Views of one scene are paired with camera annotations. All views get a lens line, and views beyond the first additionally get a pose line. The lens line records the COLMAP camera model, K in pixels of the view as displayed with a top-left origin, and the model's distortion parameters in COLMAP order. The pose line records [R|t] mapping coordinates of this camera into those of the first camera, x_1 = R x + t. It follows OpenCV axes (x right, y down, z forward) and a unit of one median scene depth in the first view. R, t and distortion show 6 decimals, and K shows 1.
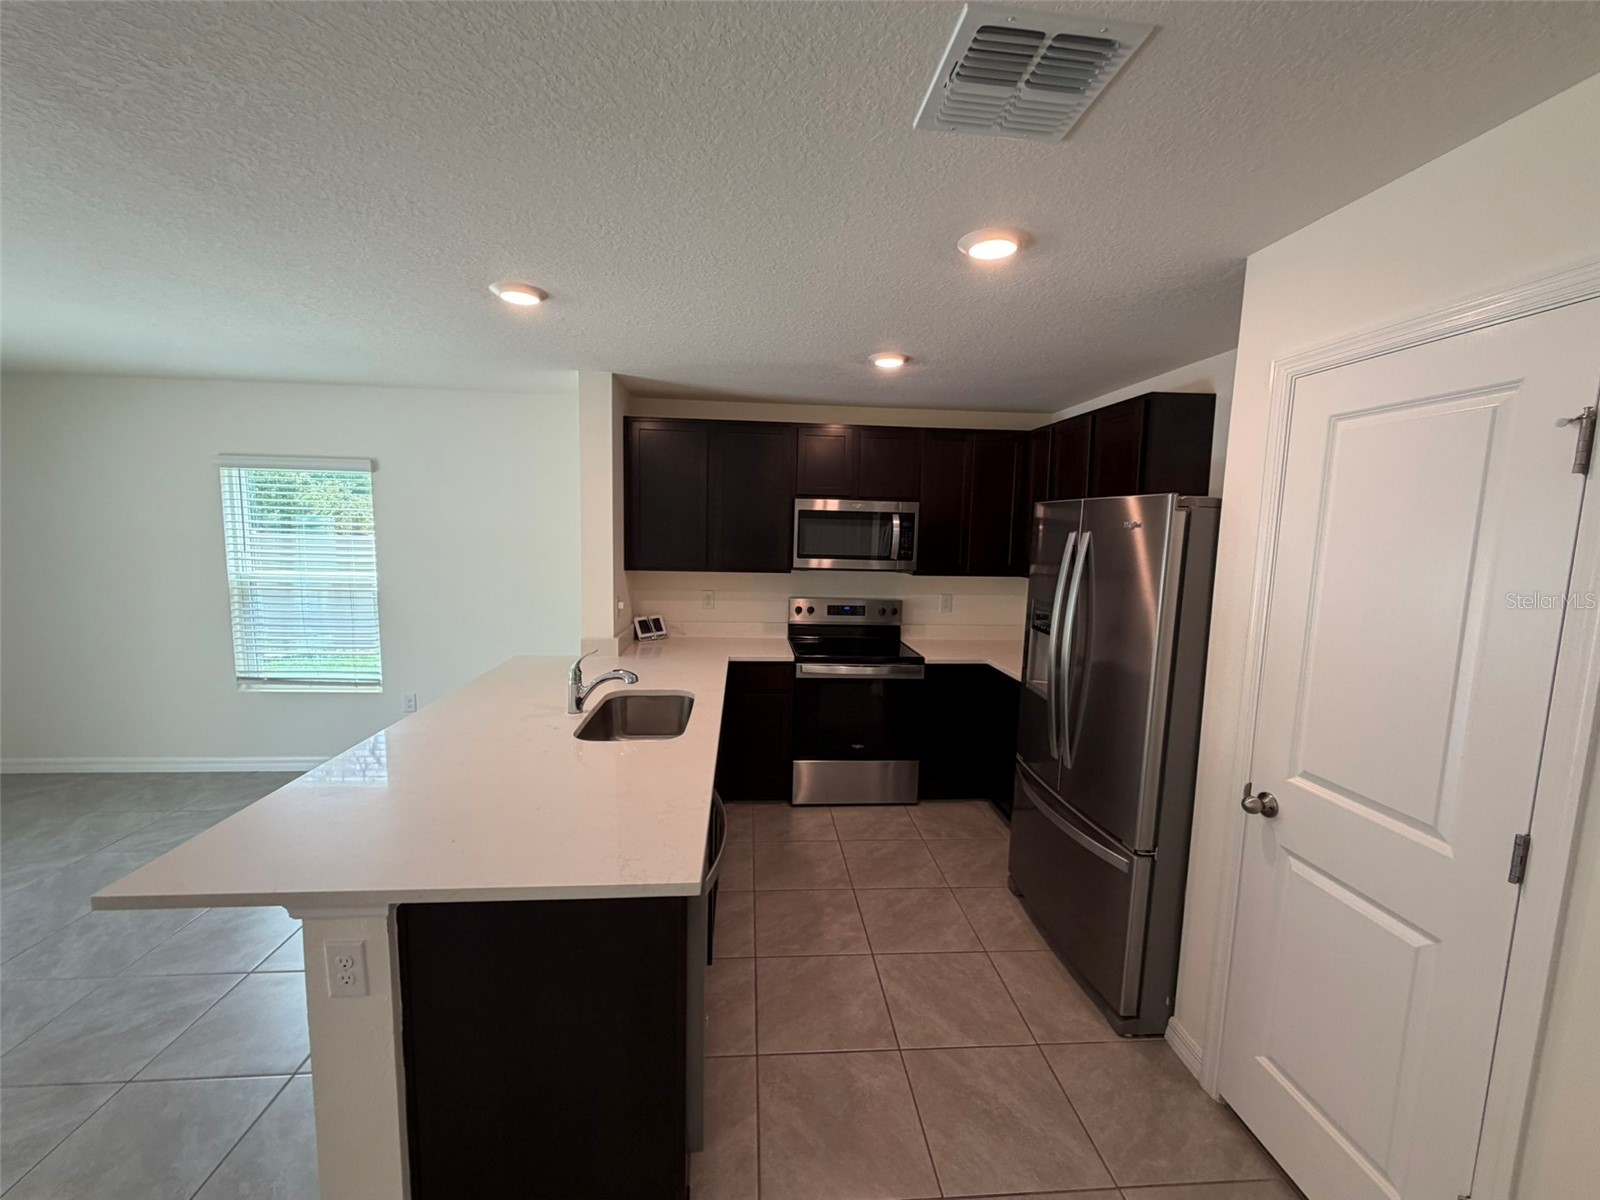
lens RADIAL K [[639.3, 0, 797.6], [0, 639.3, 600.4], [0, 0, 1]] dist [-0.000233, 0.000322]
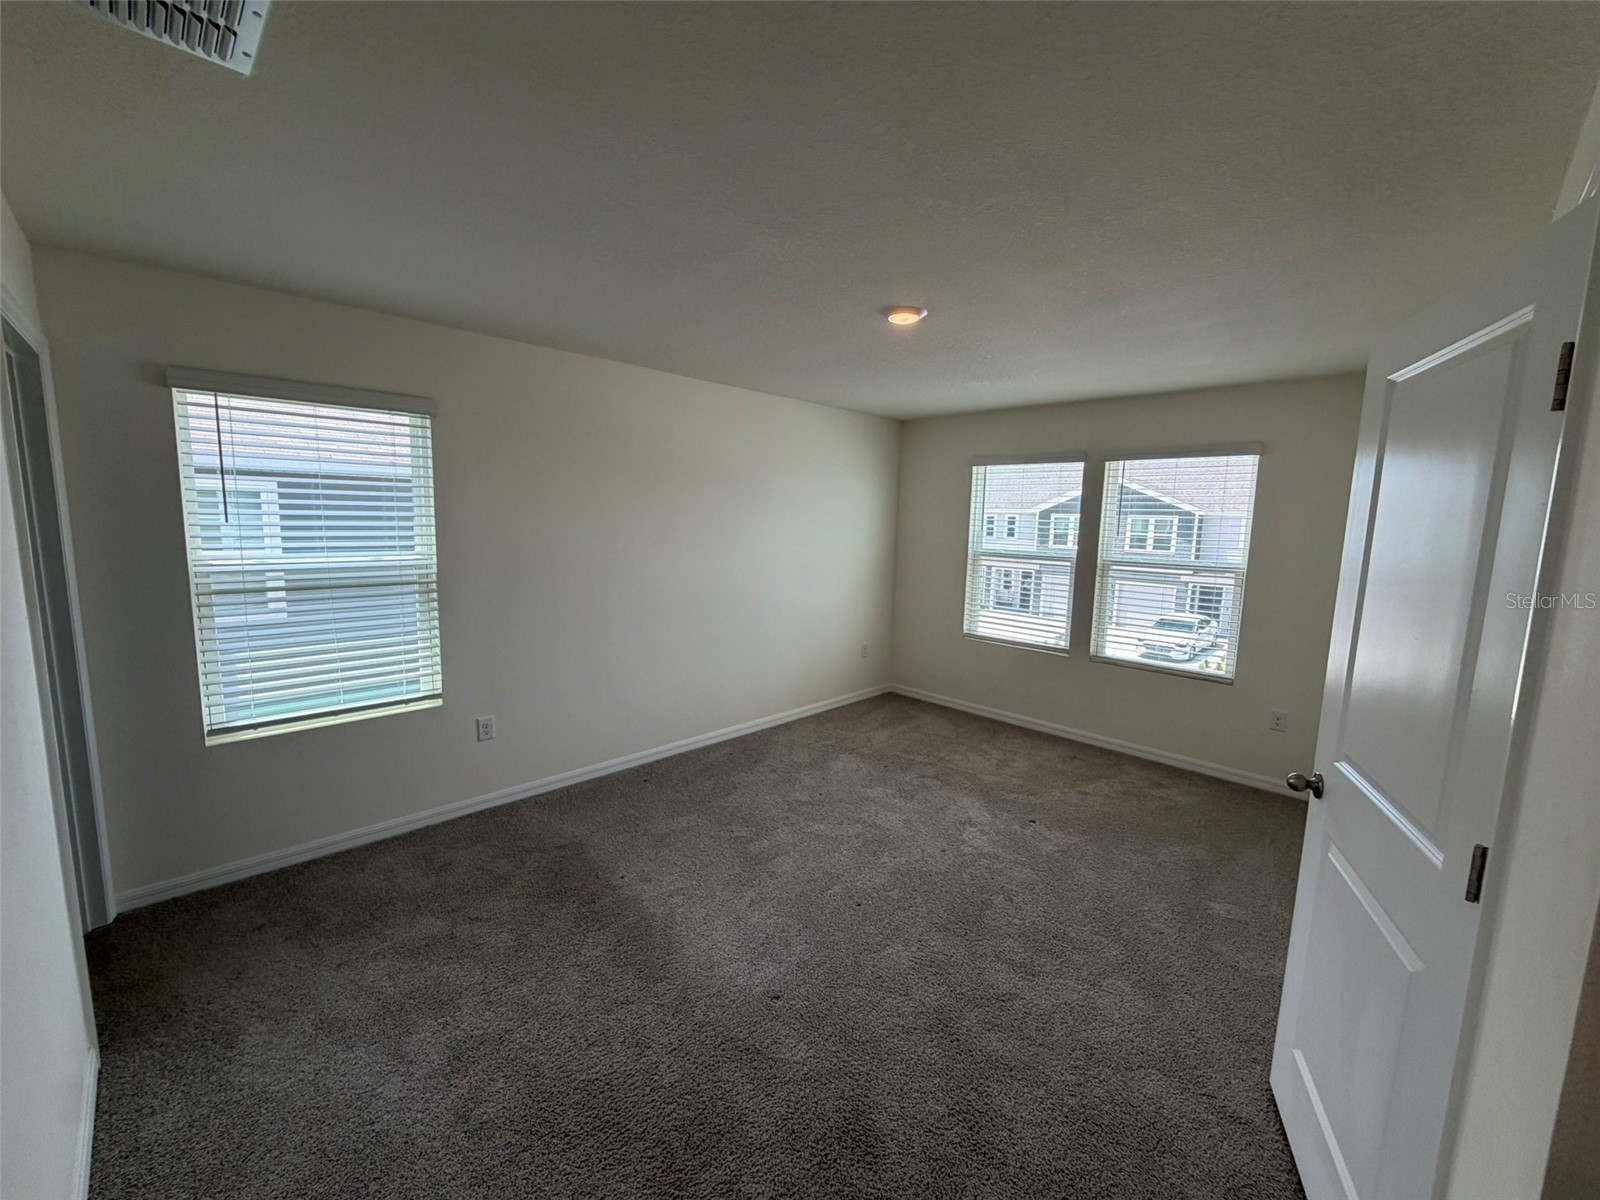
lens RADIAL K [[642.8, 0, 804.2], [0, 642.8, 595.3], [0, 0, 1]] dist [-0.000410, -0.000024]
pose [[0.758734, -0.090492, 0.645084, -0.862234], [0.068695, 0.995897, 0.058907, -0.003510], [-0.647768, -0.000380, 0.761838, 0.139255]]
